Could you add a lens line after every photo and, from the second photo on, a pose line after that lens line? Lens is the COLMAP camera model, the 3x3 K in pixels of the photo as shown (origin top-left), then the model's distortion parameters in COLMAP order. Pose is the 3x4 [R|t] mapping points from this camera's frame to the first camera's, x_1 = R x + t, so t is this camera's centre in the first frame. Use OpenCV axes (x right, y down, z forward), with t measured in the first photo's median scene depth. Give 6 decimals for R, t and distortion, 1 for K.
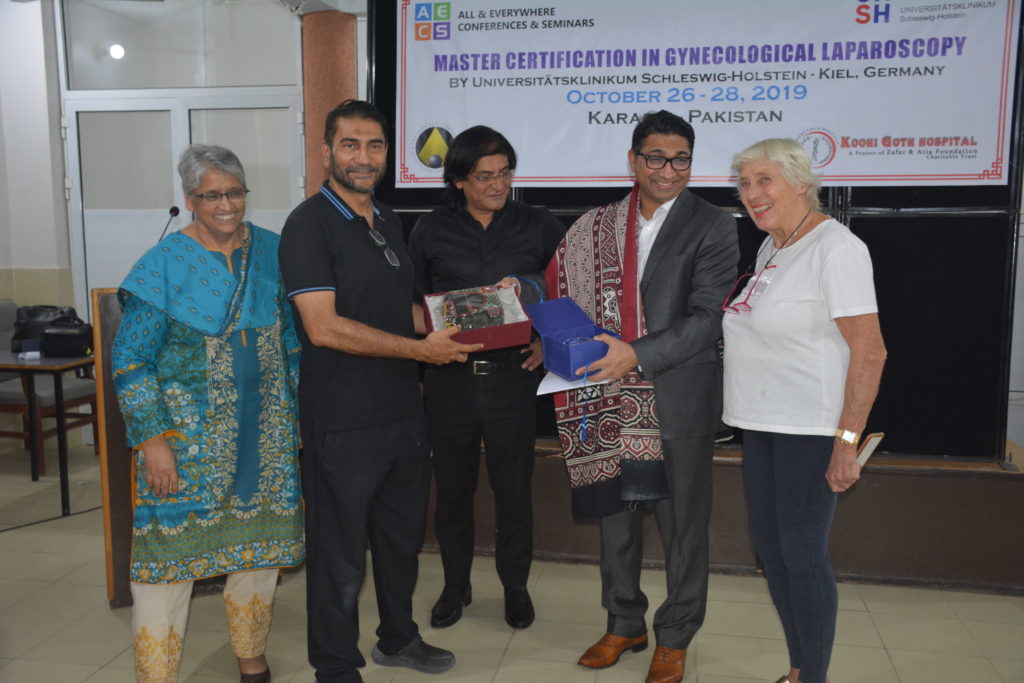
lens RADIAL K [[932.7, 0, 506.8], [0, 932.7, 346.5], [0, 0, 1]] dist [0.012460, 0.000000]
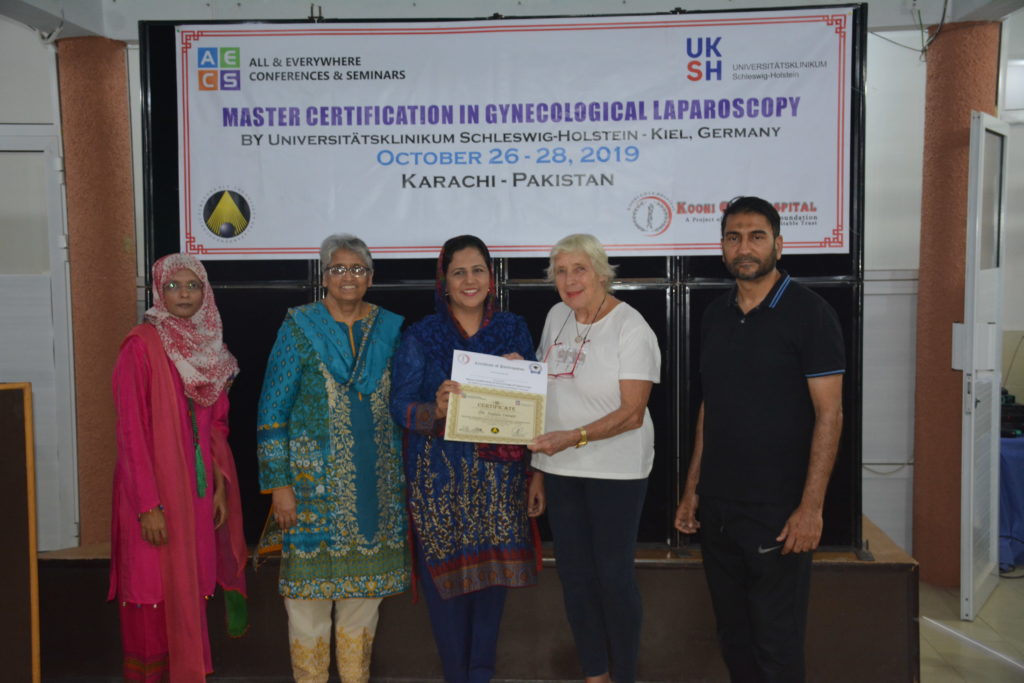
lens RADIAL K [[1201.5, 0, 505.2], [0, 1201.5, 347.8], [0, 0, 1]] dist [0.107984, 0.000000]
pose [[0.991569, -0.024557, 0.127229, 0.035138], [0.029331, 0.998929, -0.035786, -0.042760], [-0.126214, 0.039216, 0.991228, -0.146220]]
